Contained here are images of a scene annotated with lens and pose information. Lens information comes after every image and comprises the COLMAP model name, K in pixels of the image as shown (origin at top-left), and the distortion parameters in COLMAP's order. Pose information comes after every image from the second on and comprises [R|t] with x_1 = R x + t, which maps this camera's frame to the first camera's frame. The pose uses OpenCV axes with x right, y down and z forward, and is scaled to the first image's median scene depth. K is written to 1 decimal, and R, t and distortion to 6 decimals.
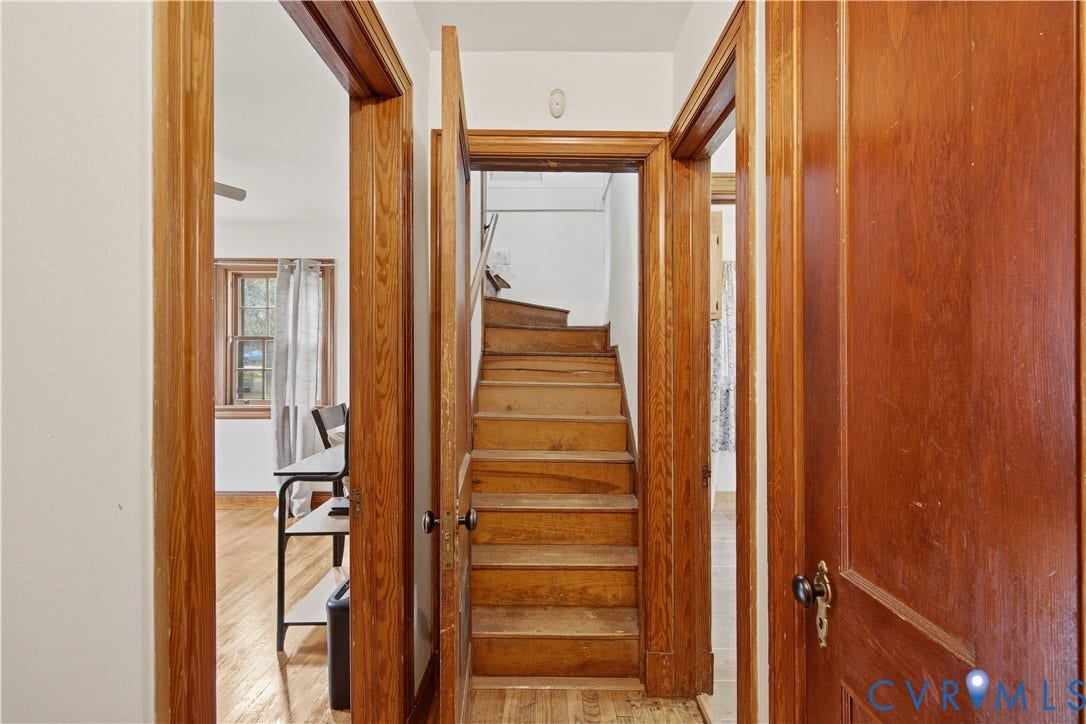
lens RADIAL K [[489.9, 0, 550.2], [0, 489.9, 361.5], [0, 0, 1]] dist [0.009417, 0.000038]
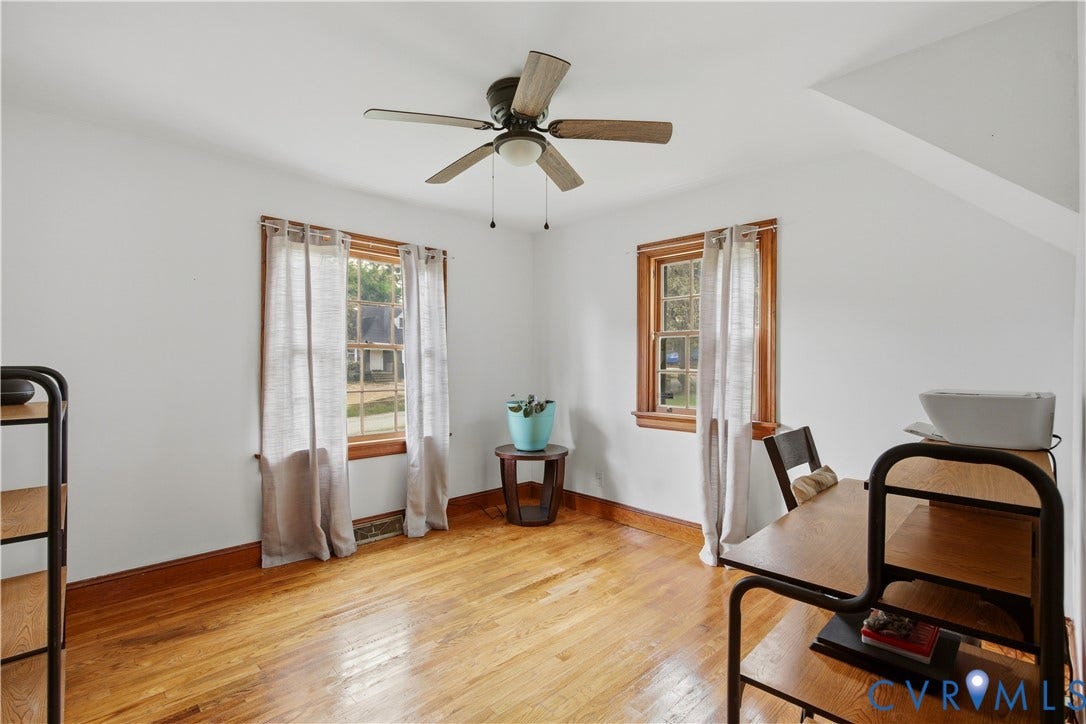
lens RADIAL K [[489.9, 0, 545.6], [0, 489.9, 365.8], [0, 0, 1]] dist [0.009417, 0.000038]
pose [[0.700374, 0.002626, -0.713771, -0.166276], [-0.000047, 0.999993, 0.003632, 0.003934], [0.713776, -0.002510, 0.700370, 0.259840]]
